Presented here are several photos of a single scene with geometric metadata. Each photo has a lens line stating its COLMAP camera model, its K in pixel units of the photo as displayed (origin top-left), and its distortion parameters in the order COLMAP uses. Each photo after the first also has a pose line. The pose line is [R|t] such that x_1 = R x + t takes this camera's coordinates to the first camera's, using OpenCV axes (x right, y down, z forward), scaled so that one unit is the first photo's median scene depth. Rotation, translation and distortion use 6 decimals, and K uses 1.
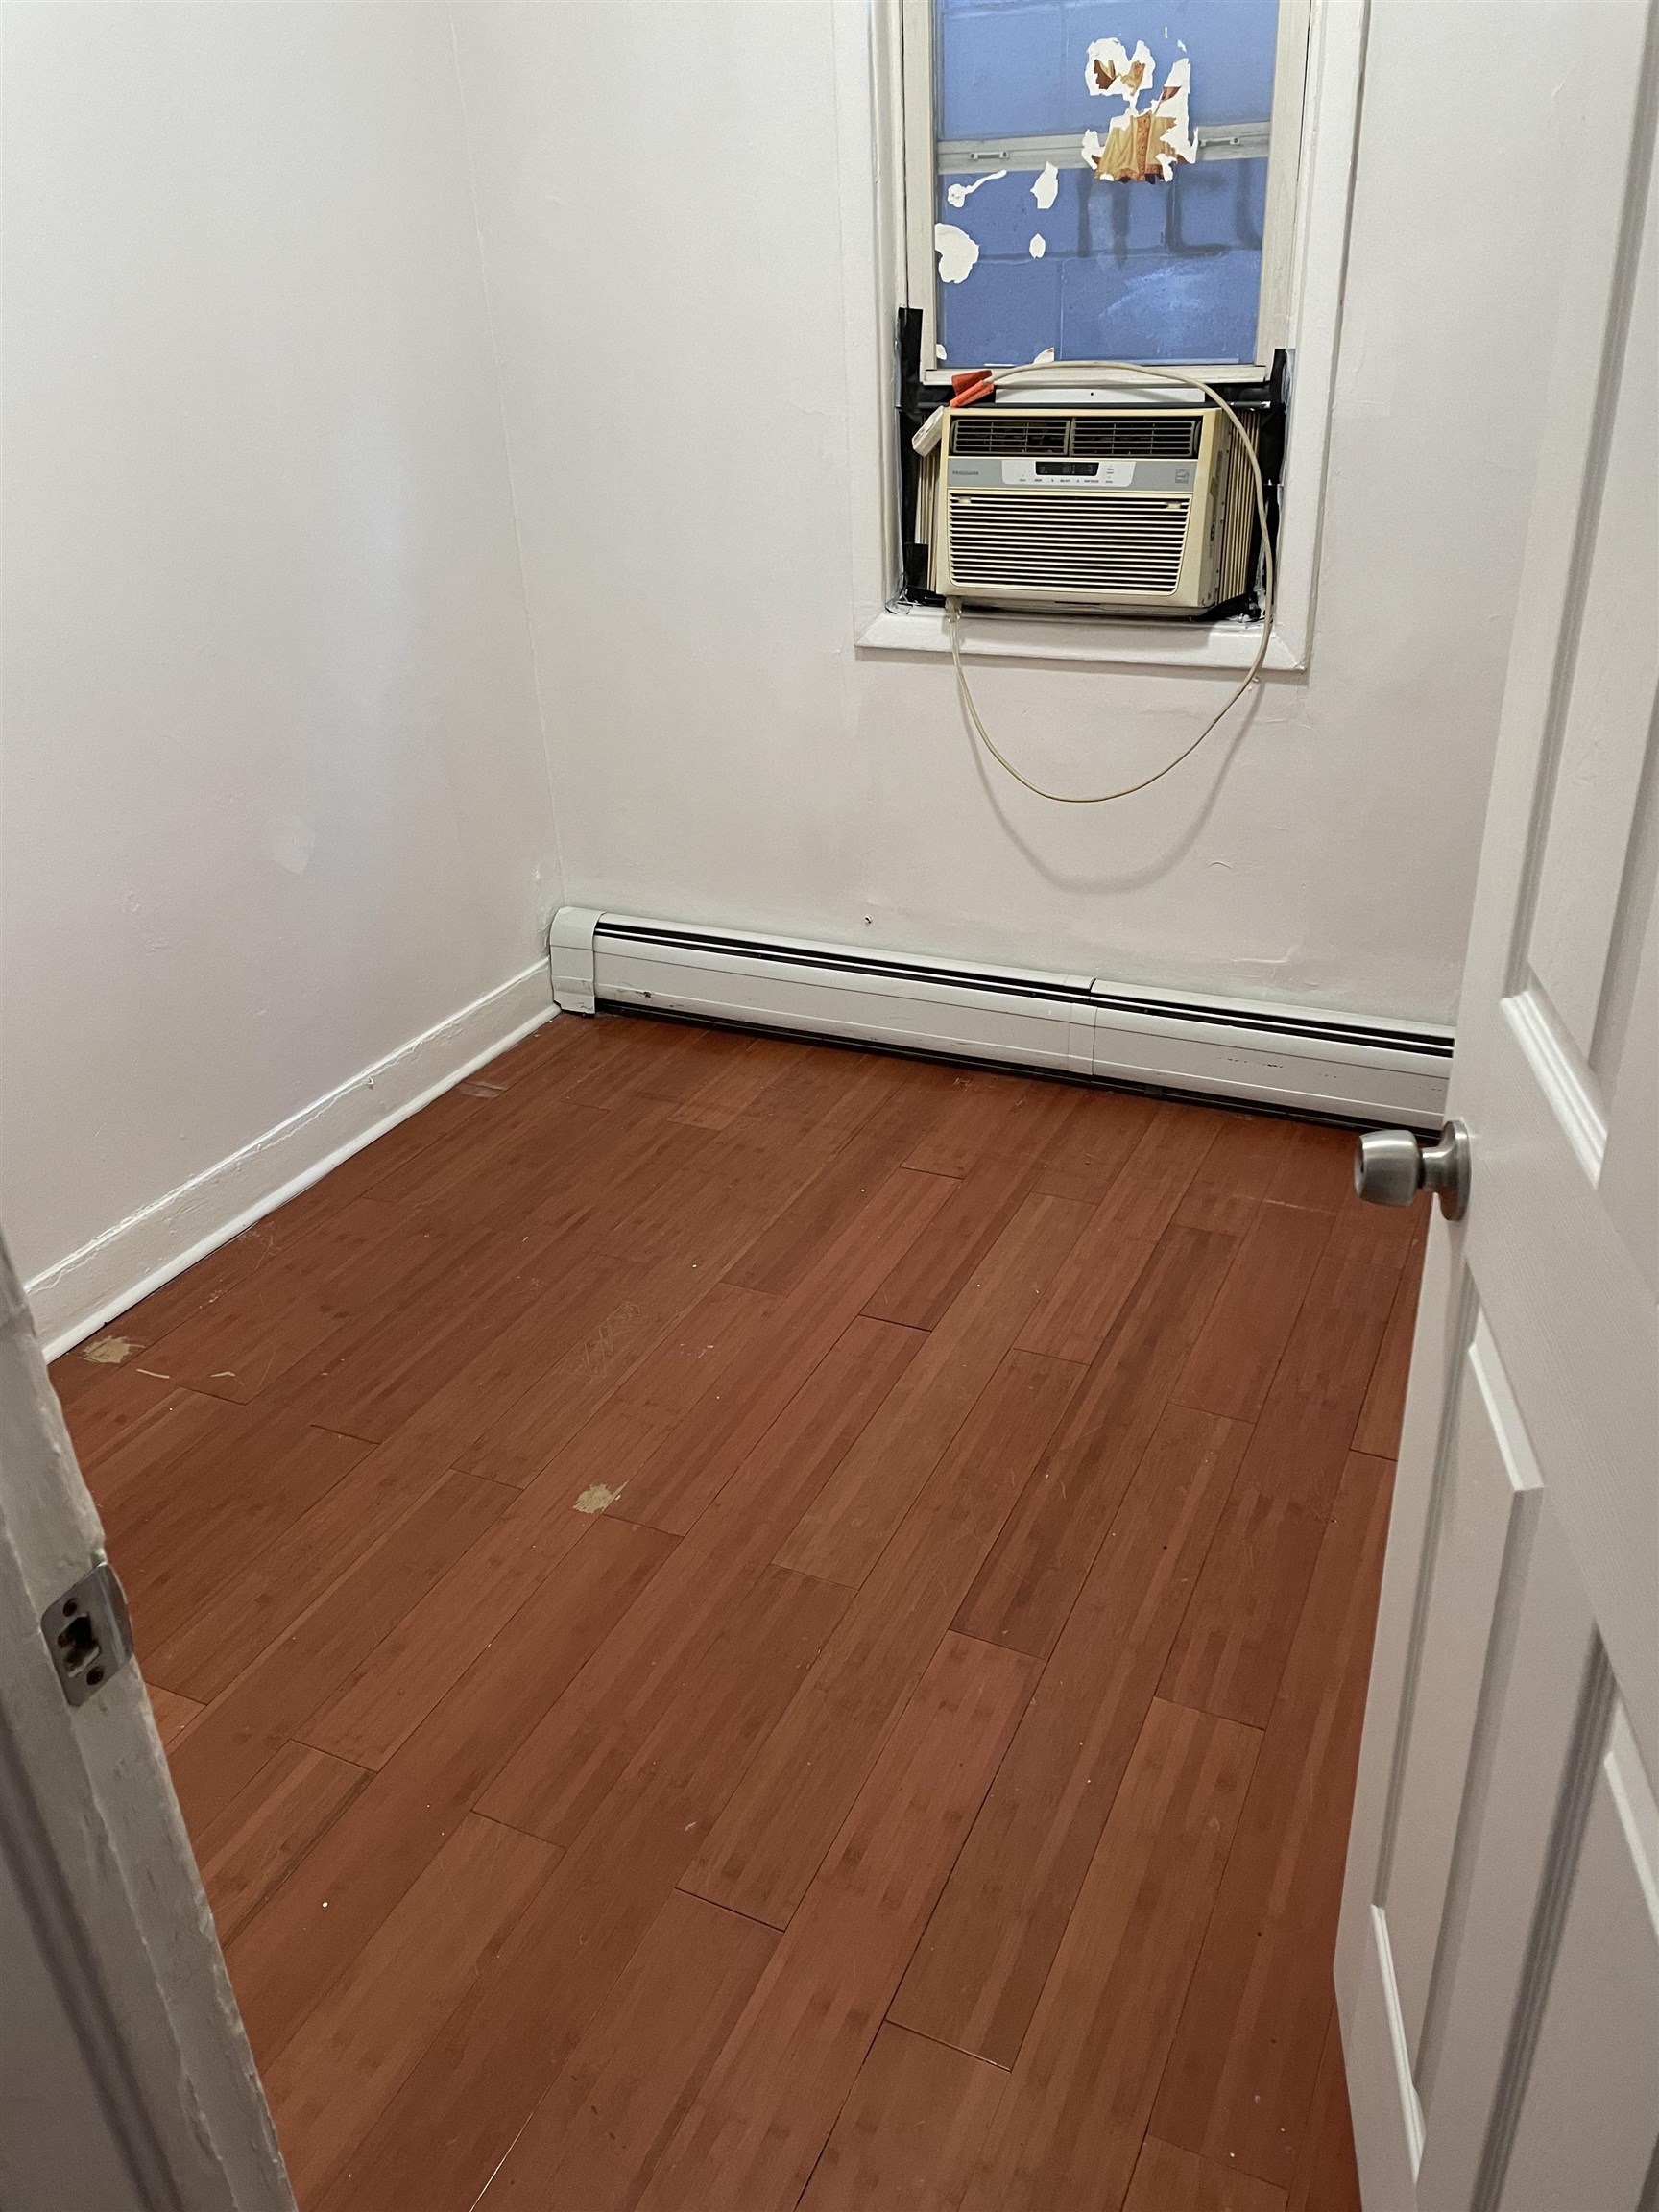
lens RADIAL K [[1664.1, 0, 833.3], [0, 1664.1, 1100.5], [0, 0, 1]] dist [0.083988, -0.113347]
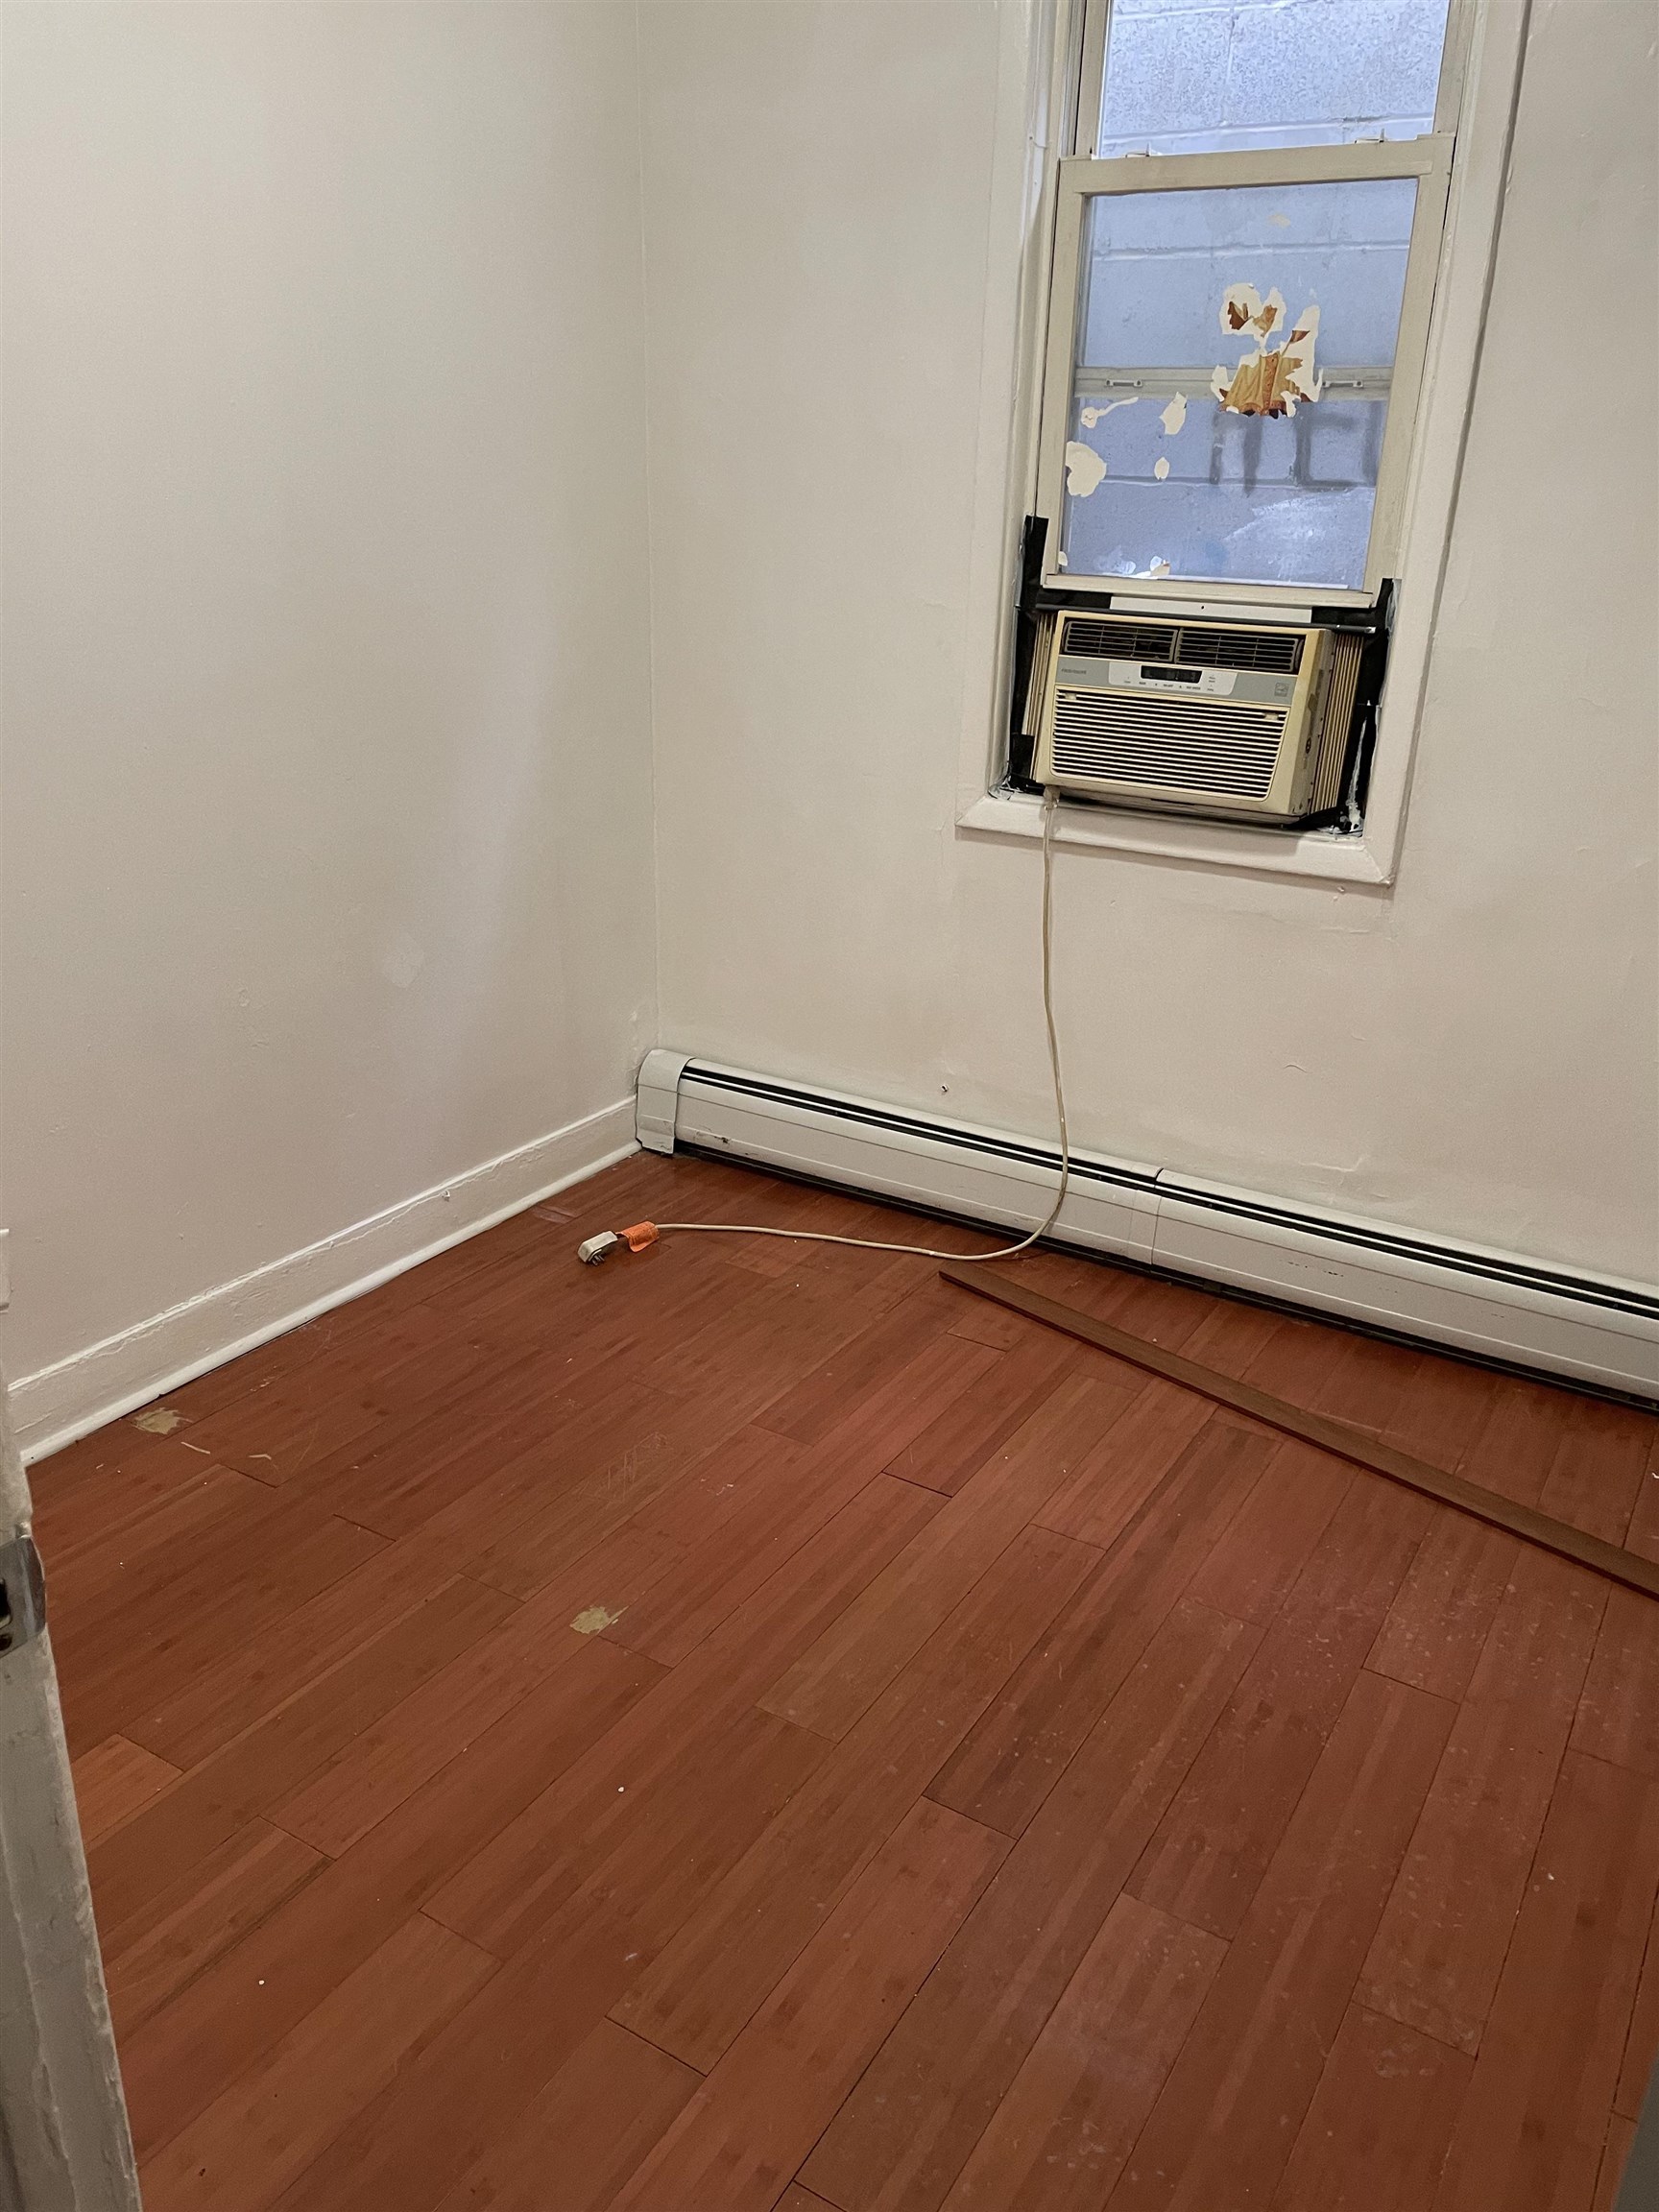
lens RADIAL K [[1664.1, 0, 820.6], [0, 1664.1, 1123.3], [0, 0, 1]] dist [0.083988, -0.113347]
pose [[0.991459, 0.102655, -0.080448, 0.037478], [-0.109890, 0.989736, -0.091359, 0.017219], [0.070244, 0.099419, 0.992563, -0.015650]]
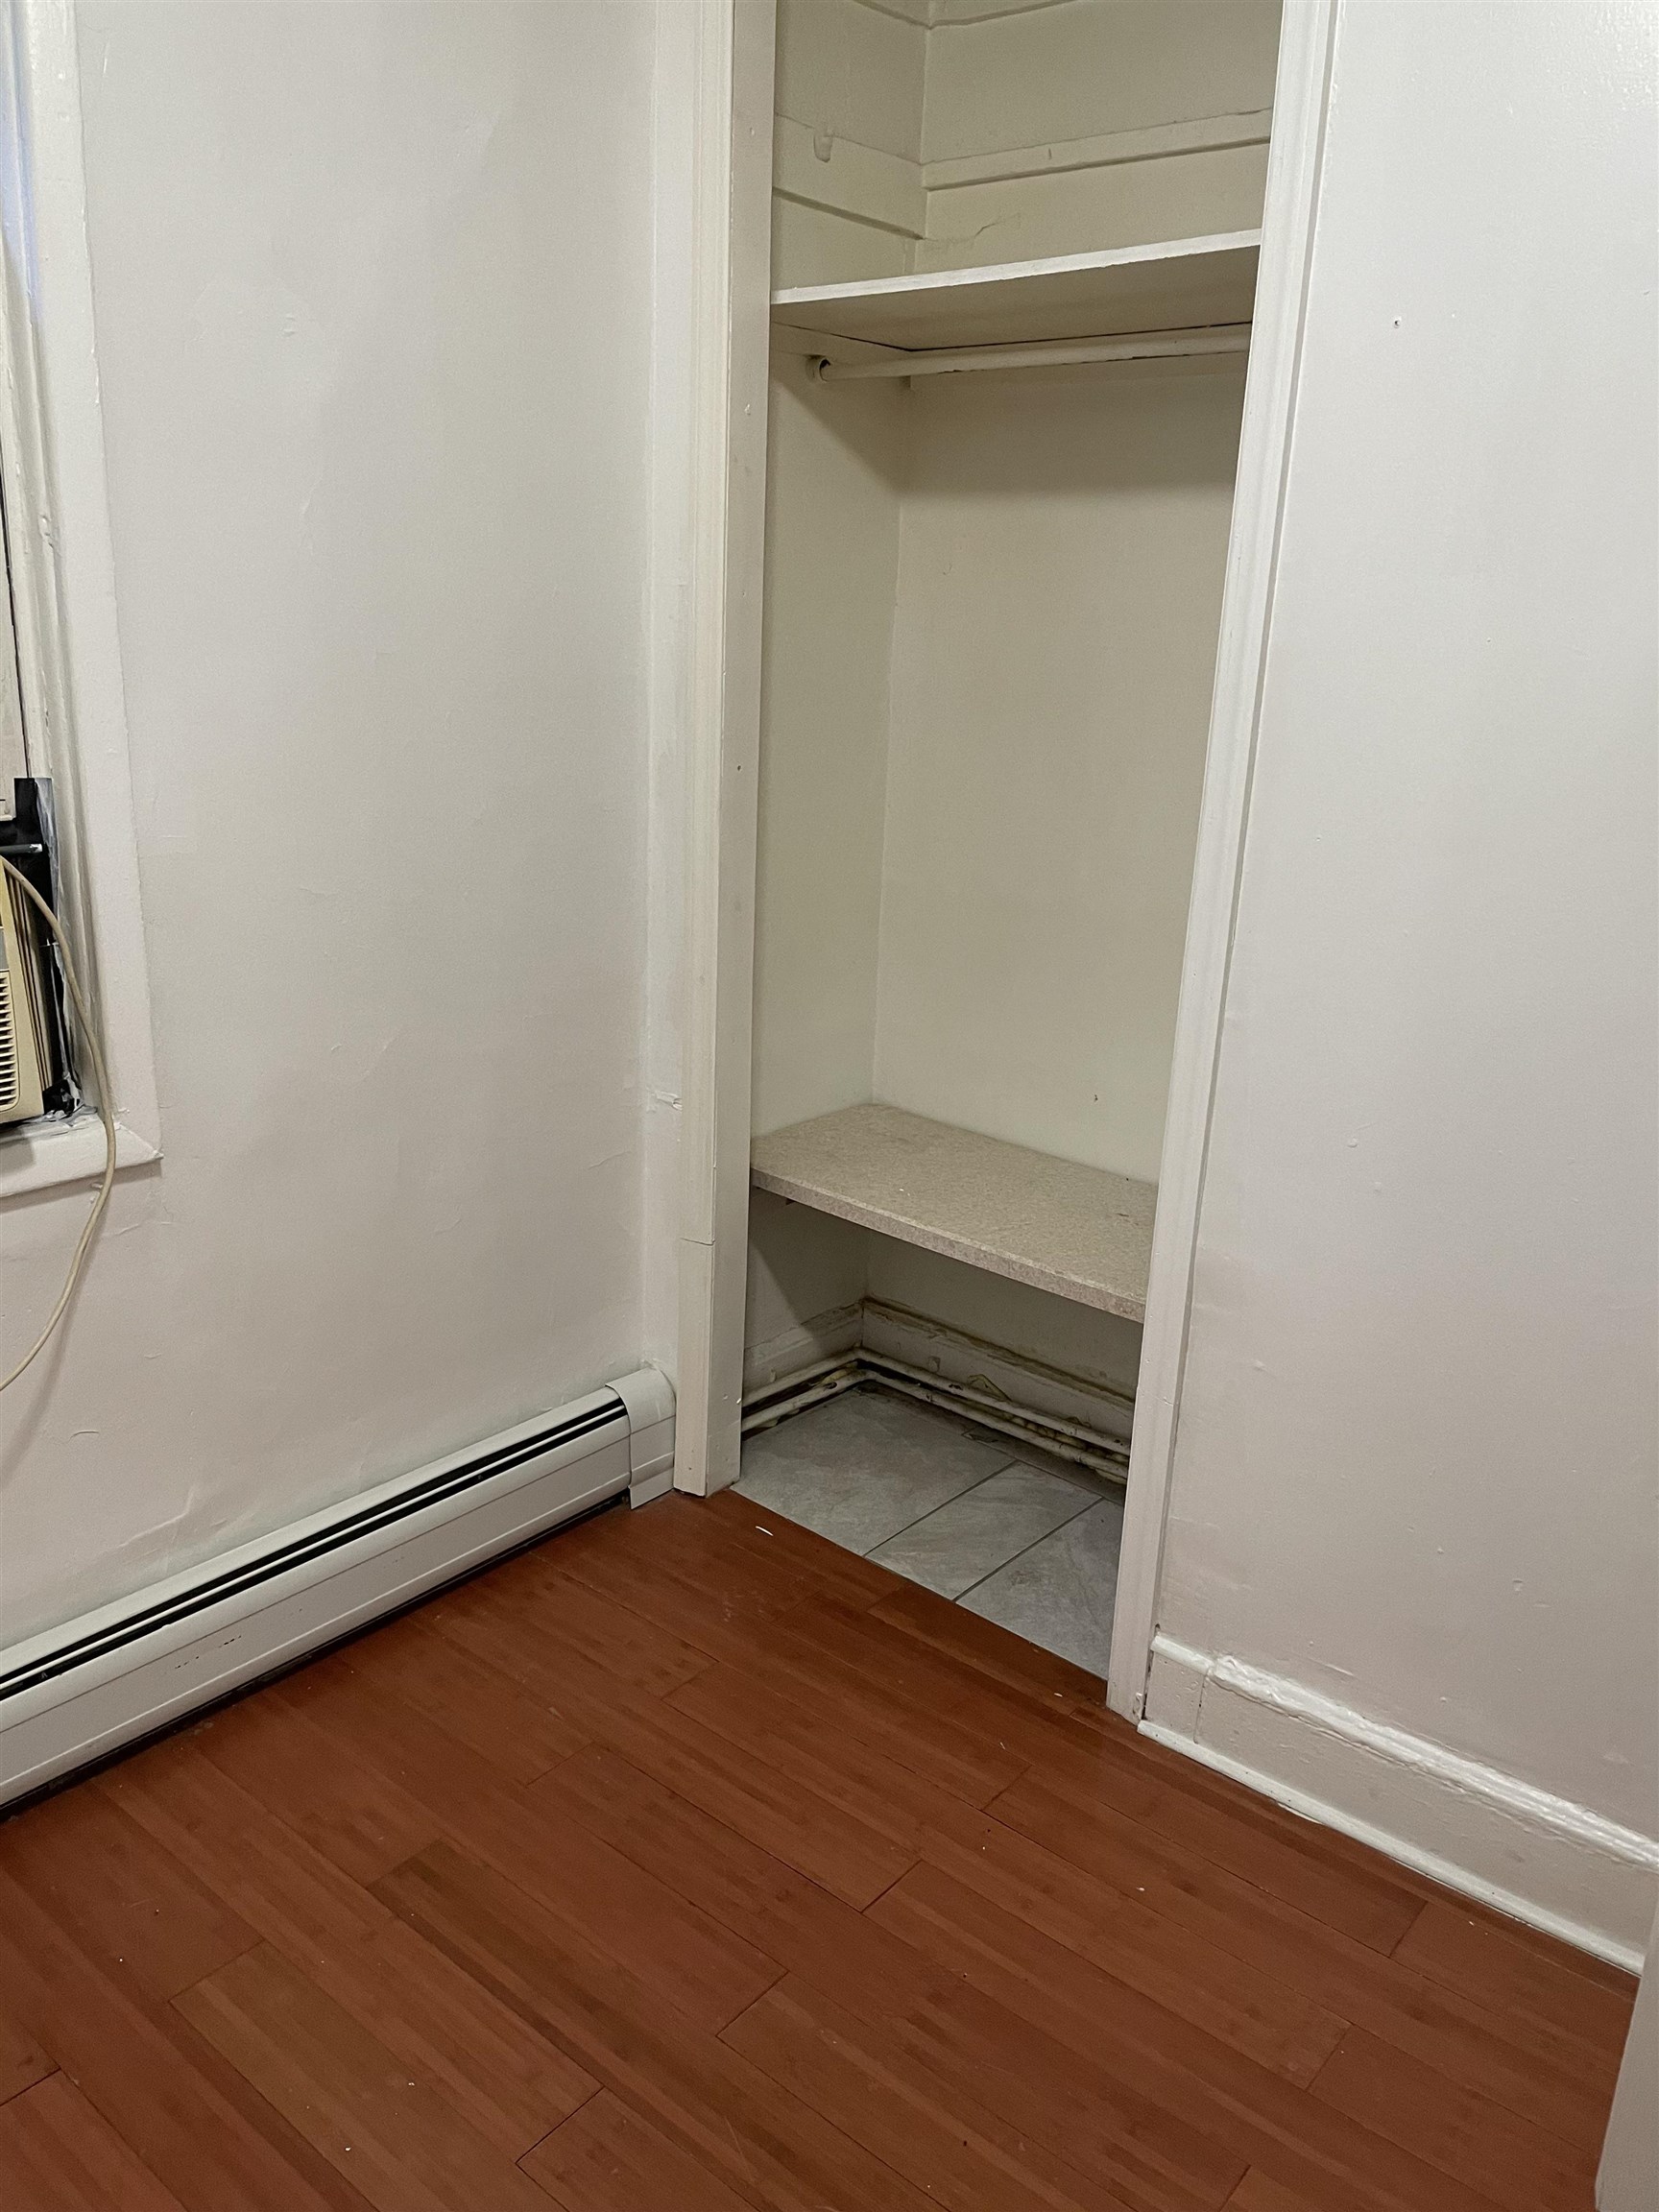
lens RADIAL K [[1664.1, 0, 820.7], [0, 1664.1, 1105.4], [0, 0, 1]] dist [0.083988, -0.113347]
pose [[0.257676, -0.224429, 0.939806, -0.385031], [0.405520, 0.907961, 0.105639, -0.247254], [-0.877016, 0.353890, 0.324971, 0.492555]]
